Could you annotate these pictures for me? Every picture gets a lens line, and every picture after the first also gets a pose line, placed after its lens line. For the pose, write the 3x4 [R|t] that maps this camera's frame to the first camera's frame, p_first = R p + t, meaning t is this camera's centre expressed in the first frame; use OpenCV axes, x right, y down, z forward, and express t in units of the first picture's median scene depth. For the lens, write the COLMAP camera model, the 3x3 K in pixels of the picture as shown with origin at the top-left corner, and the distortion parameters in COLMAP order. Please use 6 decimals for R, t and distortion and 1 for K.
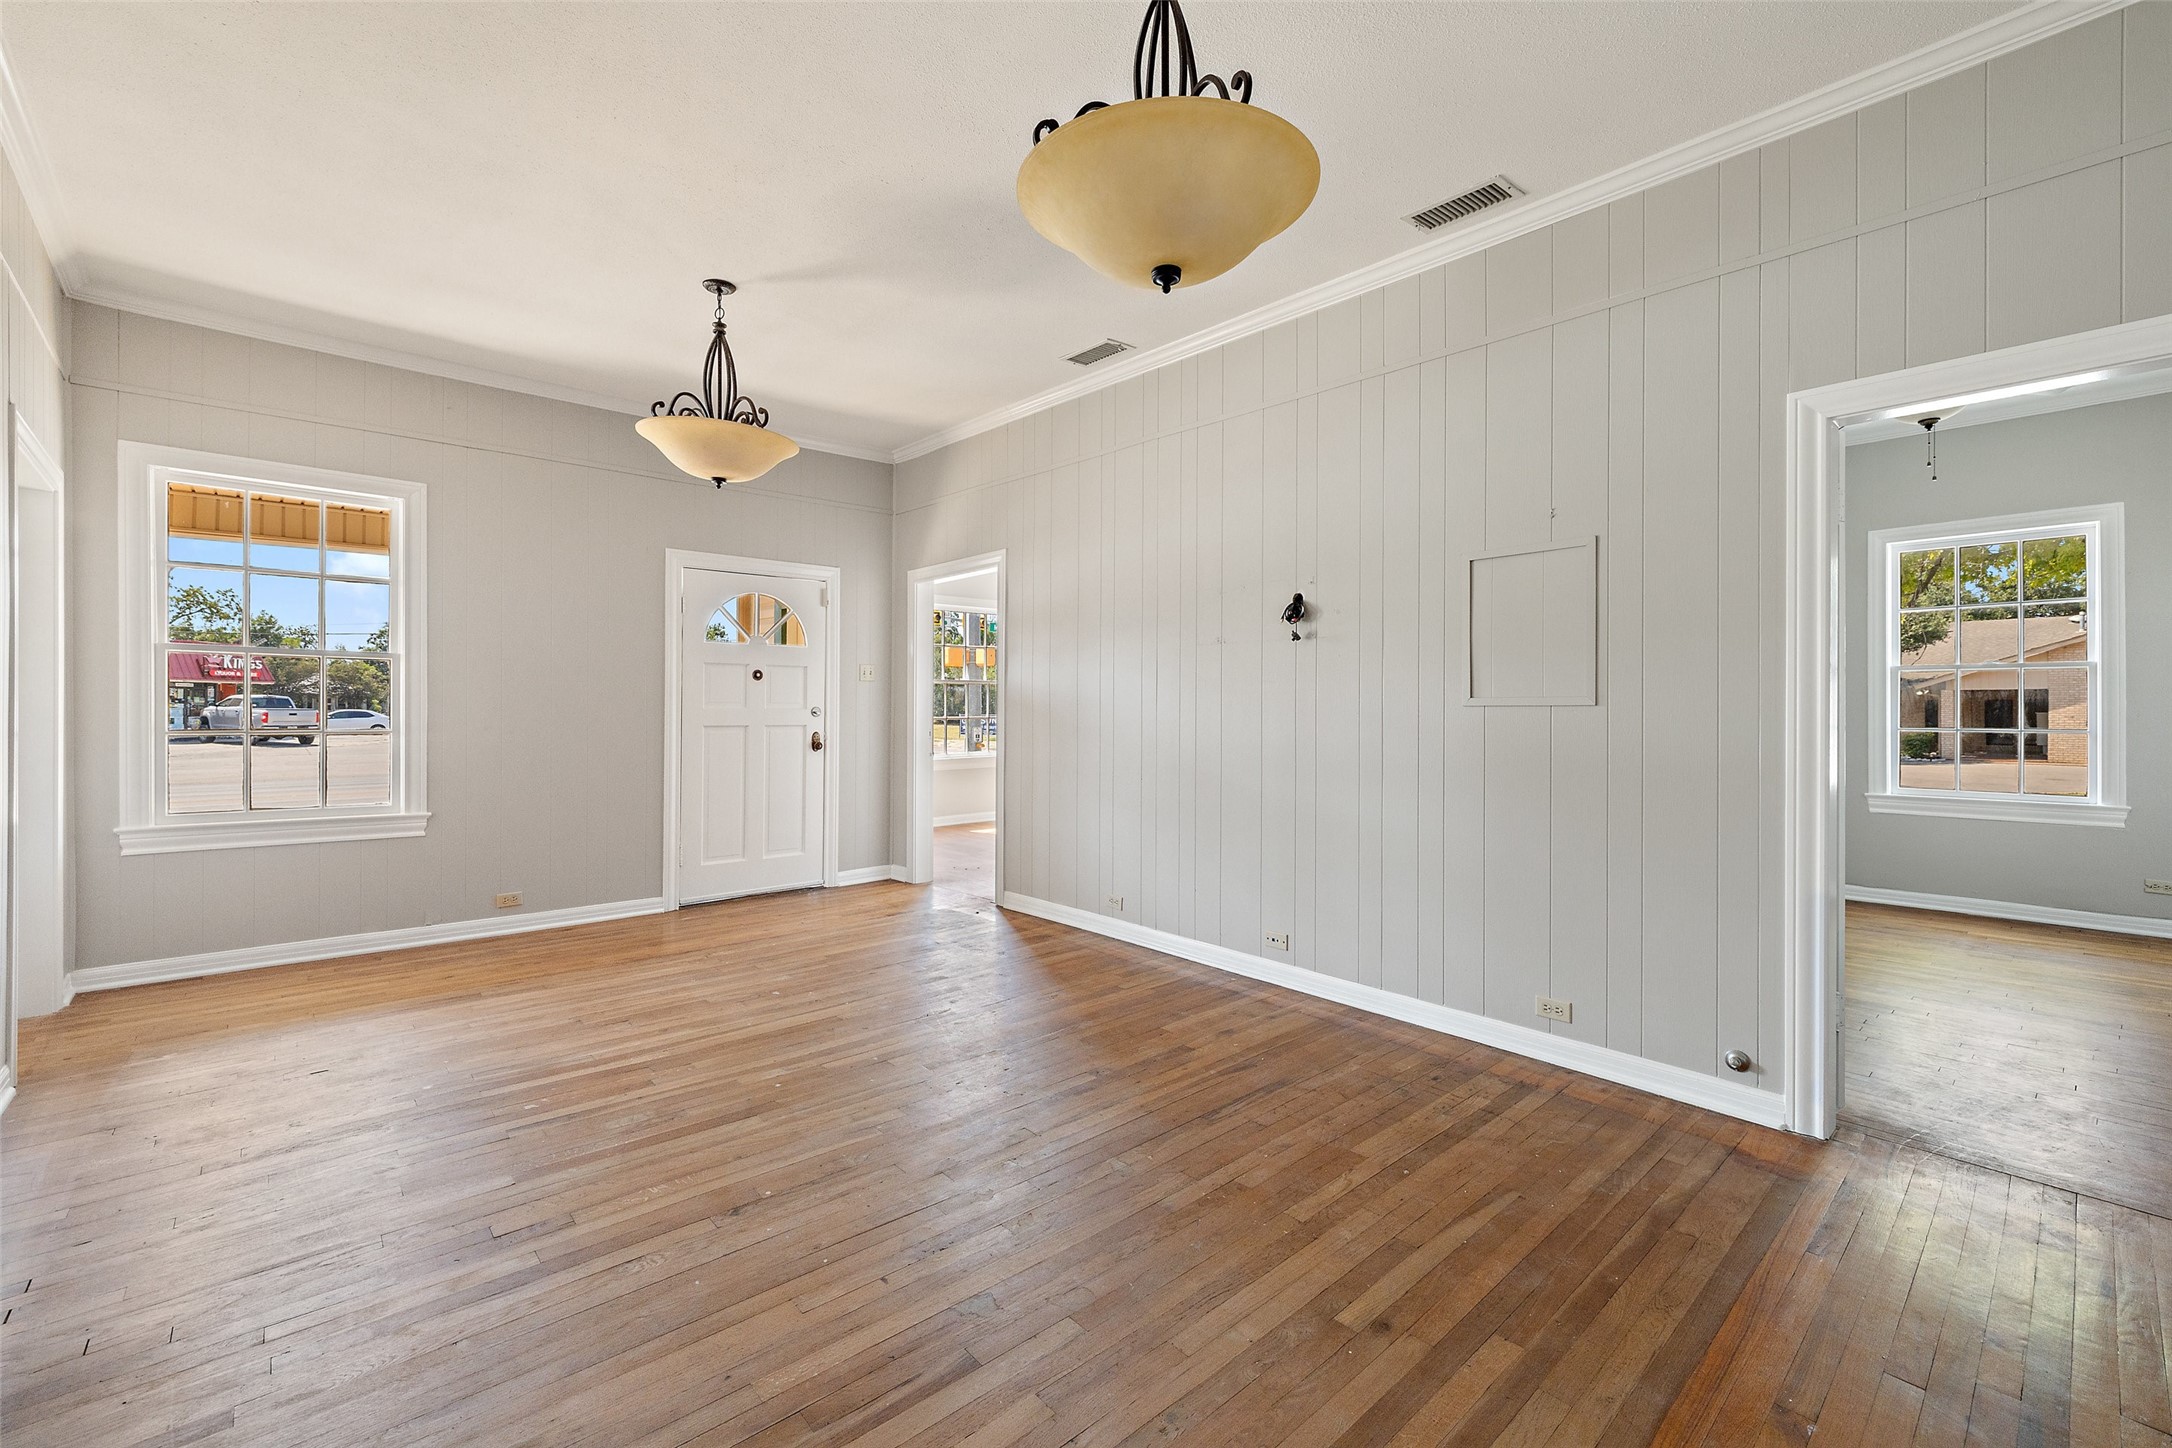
lens RADIAL K [[910.2, 0, 1084.9], [0, 910.2, 709.8], [0, 0, 1]] dist [-0.006347, -0.000029]
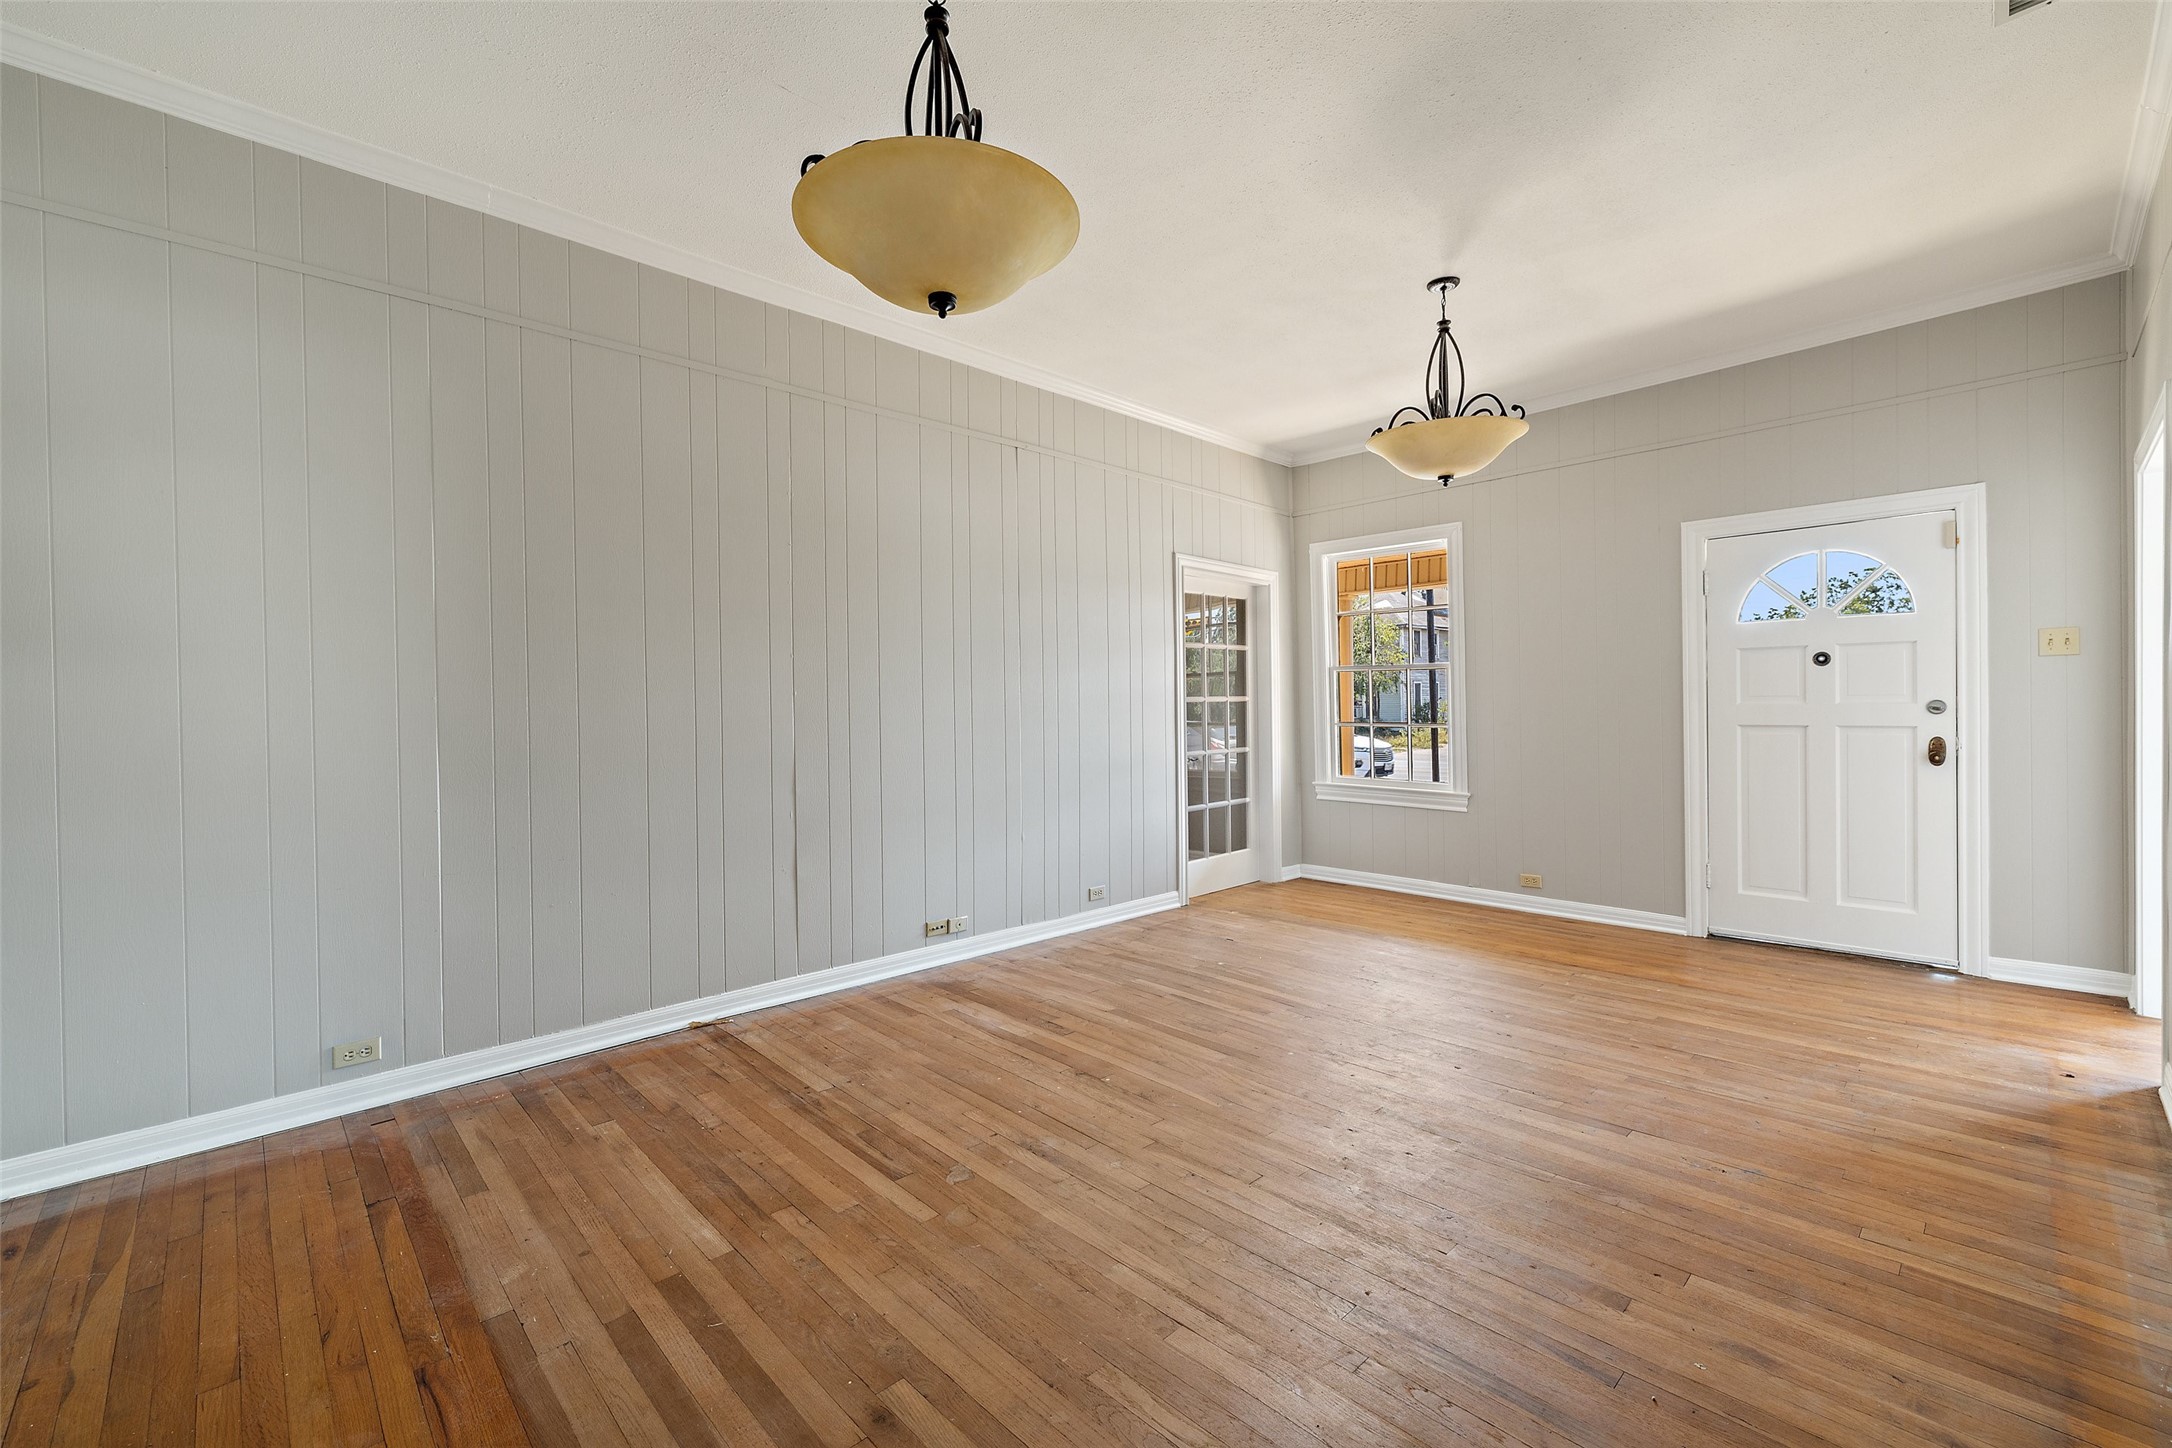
lens RADIAL K [[910.2, 0, 1084.9], [0, 910.2, 709.8], [0, 0, 1]] dist [-0.006347, -0.000029]
pose [[0.021108, -0.003399, -0.999771, 0.581409], [0.007580, 0.999966, -0.003239, 0.002935], [0.999748, -0.007510, 0.021133, 0.572698]]
